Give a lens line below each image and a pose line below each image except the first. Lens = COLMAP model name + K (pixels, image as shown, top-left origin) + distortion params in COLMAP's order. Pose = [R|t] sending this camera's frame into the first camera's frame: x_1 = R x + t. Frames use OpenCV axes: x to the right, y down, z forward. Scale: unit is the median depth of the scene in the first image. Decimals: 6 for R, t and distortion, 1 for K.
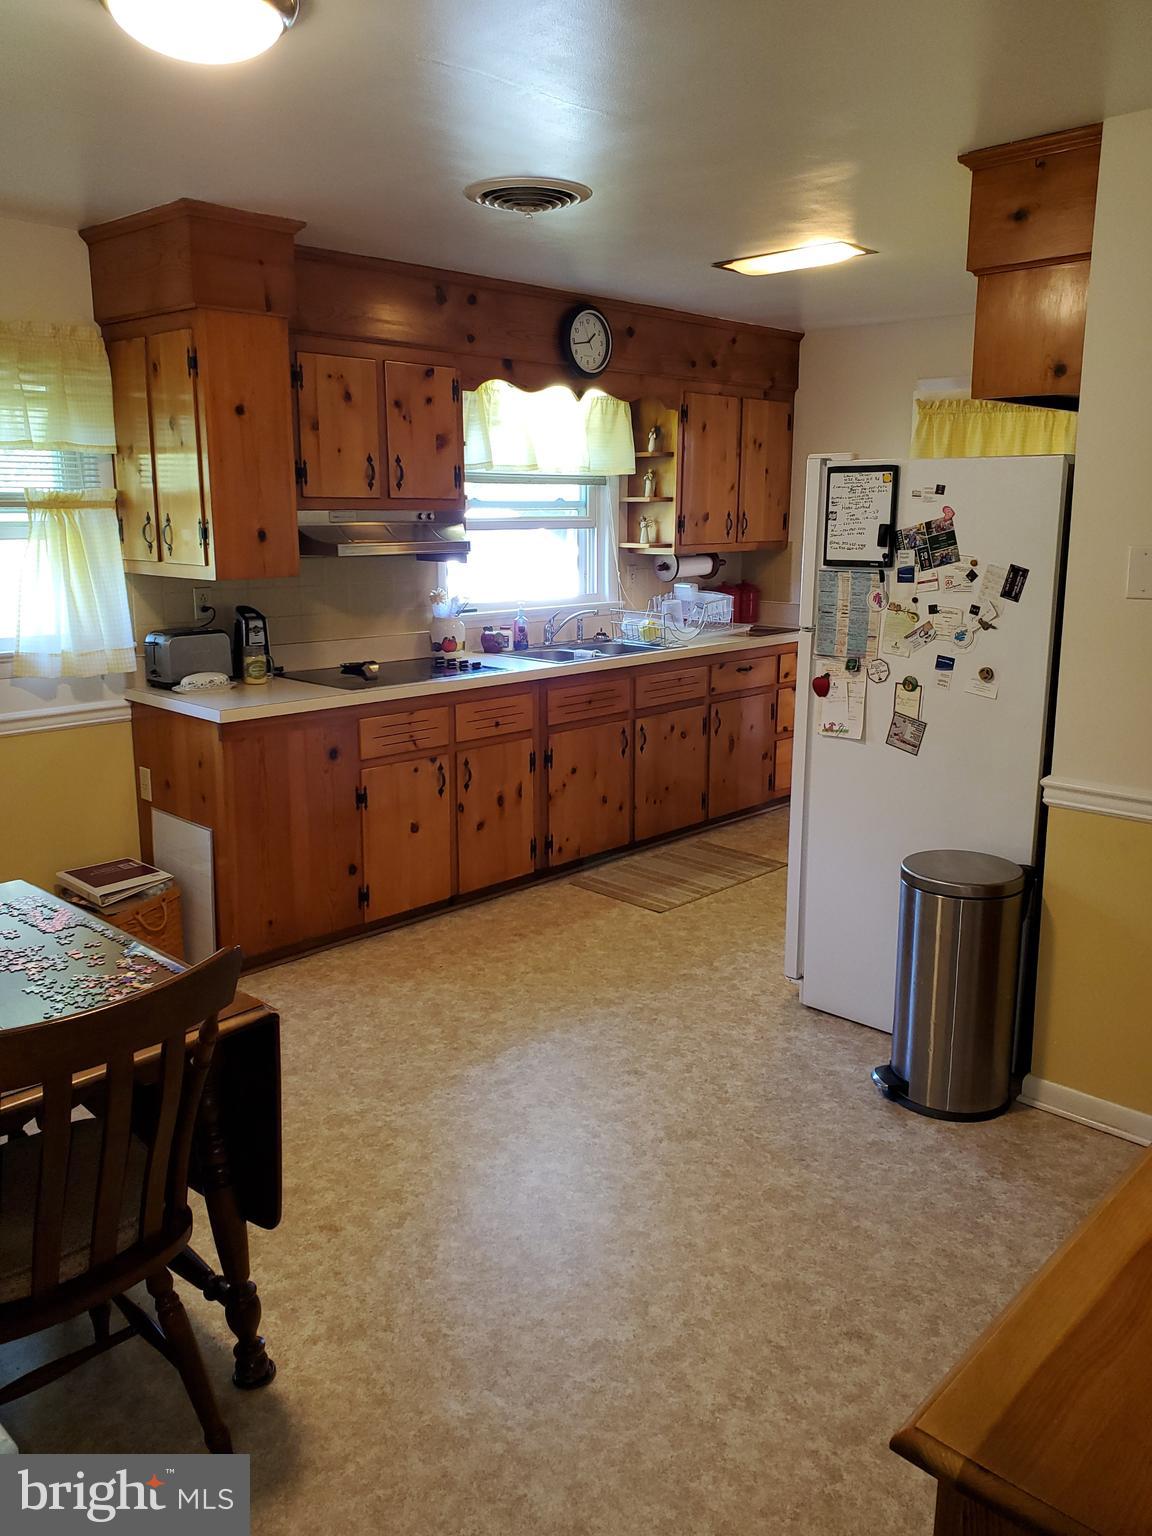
lens RADIAL K [[1199.2, 0, 575.2], [0, 1199.2, 769.4], [0, 0, 1]] dist [0.023151, -0.022126]
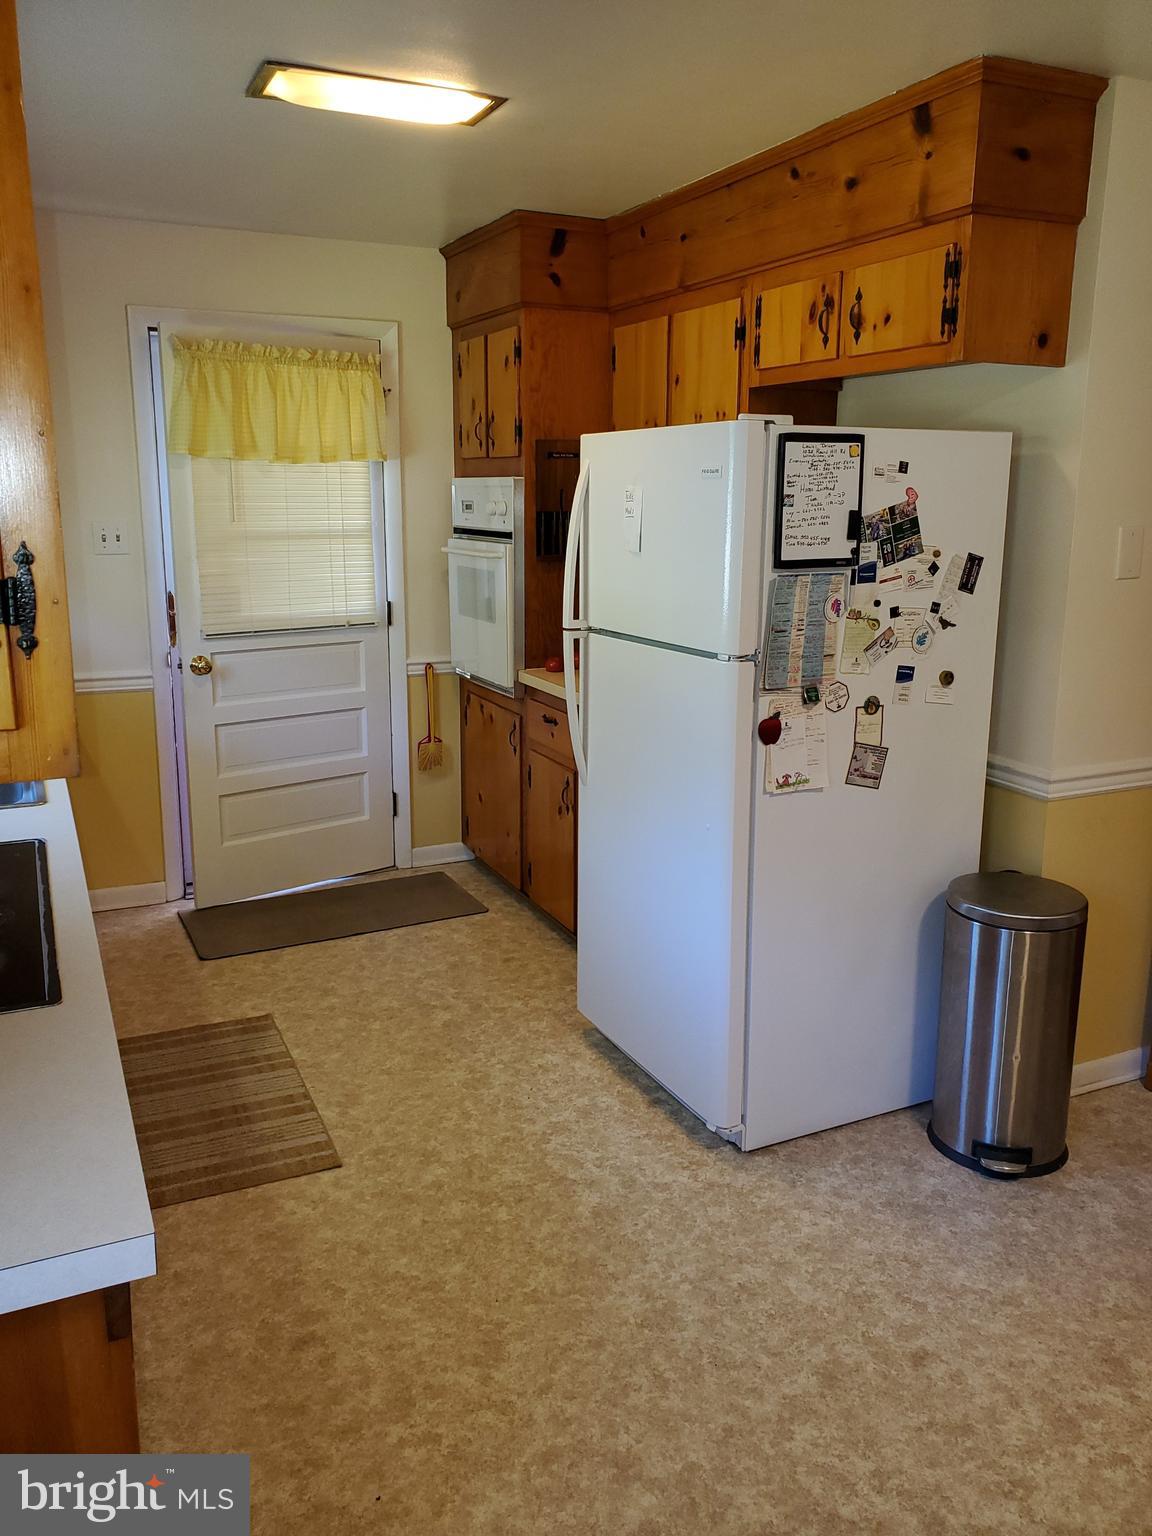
lens RADIAL K [[1199.2, 0, 576.5], [0, 1199.2, 756.9], [0, 0, 1]] dist [0.023151, -0.022126]
pose [[0.344101, -0.206204, 0.916010, -0.547091], [0.197469, 0.969660, 0.144101, -0.195131], [-0.917933, 0.131299, 0.374380, 0.886065]]
